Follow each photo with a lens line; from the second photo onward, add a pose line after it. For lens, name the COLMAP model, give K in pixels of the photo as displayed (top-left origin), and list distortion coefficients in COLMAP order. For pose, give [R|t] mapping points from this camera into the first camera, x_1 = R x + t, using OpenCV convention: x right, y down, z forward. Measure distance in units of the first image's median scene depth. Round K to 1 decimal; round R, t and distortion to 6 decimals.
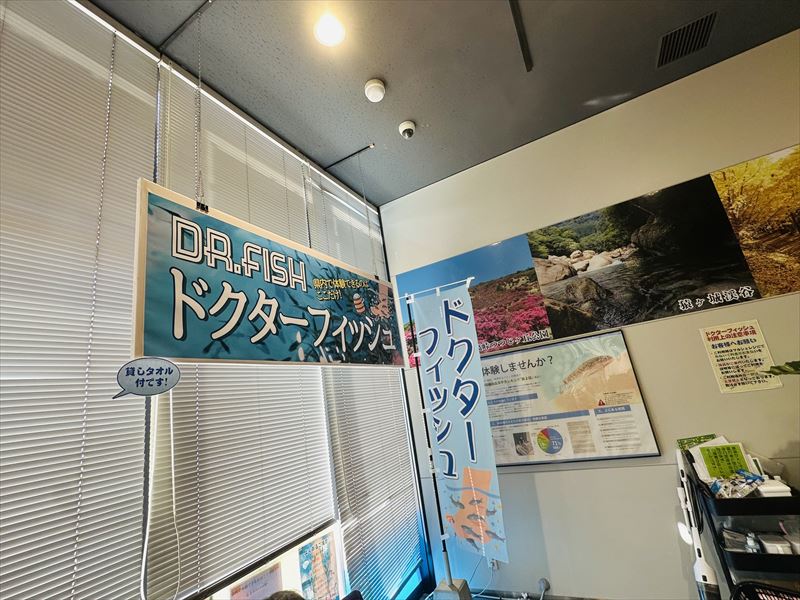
lens RADIAL K [[374.2, 0, 400.0], [0, 374.2, 300.0], [0, 0, 1]] dist [0.002124, 0.000624]
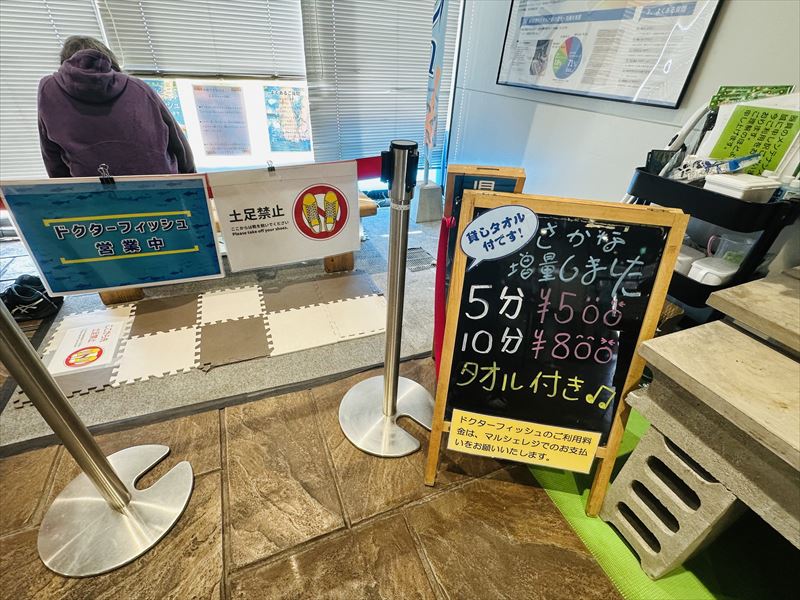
lens RADIAL K [[374.2, 0, 400.0], [0, 374.2, 300.0], [0, 0, 1]] dist [0.002124, 0.000624]
pose [[0.755091, 0.501134, -0.422731, 0.714404], [0.012921, 0.633281, 0.773814, 0.132502], [0.655492, -0.589762, 0.471710, 0.239446]]
